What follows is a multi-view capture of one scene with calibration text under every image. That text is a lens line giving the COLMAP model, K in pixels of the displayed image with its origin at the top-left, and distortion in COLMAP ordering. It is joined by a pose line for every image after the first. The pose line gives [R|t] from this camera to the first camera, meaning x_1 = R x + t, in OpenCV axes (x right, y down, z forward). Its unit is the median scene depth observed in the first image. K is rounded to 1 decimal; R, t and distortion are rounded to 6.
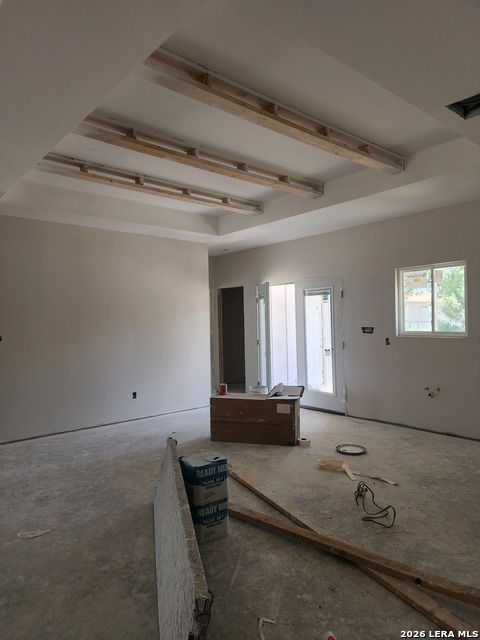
lens RADIAL K [[429.0, 0, 240.0], [0, 429.0, 320.0], [0, 0, 1]] dist [0.084190, -0.078141]
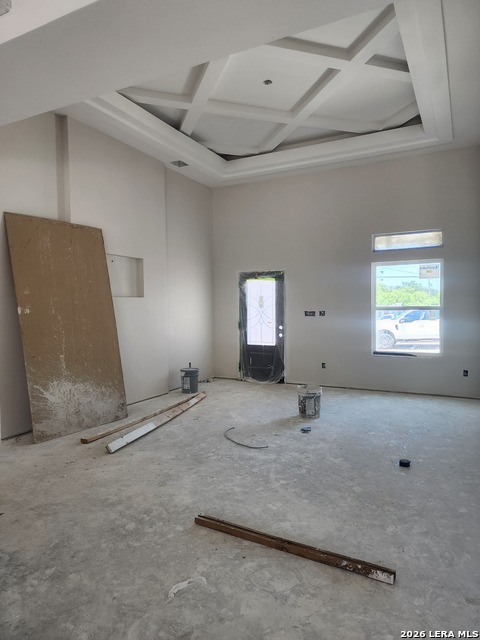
lens RADIAL K [[430.9, 0, 245.1], [0, 430.9, 332.5], [0, 0, 1]] dist [0.079999, -0.075466]
pose [[-0.923664, 0.048973, -0.380062, -0.357867], [0.024686, 0.997344, 0.068519, 0.026164], [0.382408, 0.053907, -0.922420, 1.956339]]
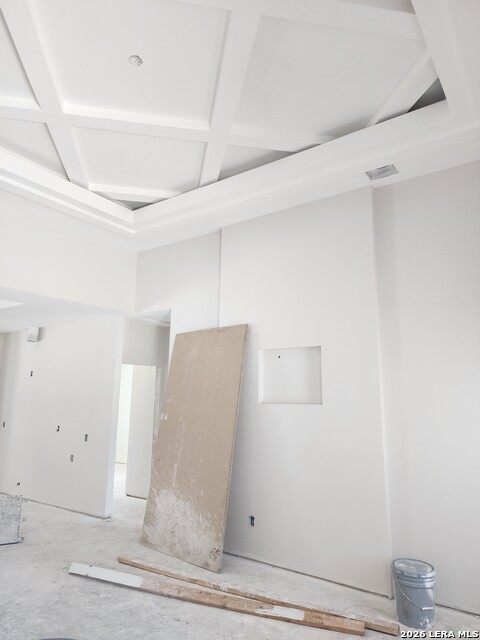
lens RADIAL K [[429.0, 0, 240.0], [0, 429.0, 320.0], [0, 0, 1]] dist [0.084190, -0.078141]
pose [[-0.232900, 0.193107, 0.953136, -2.277710], [-0.000557, 0.980061, -0.198698, -0.005536], [-0.972501, -0.046807, -0.228148, 0.137462]]
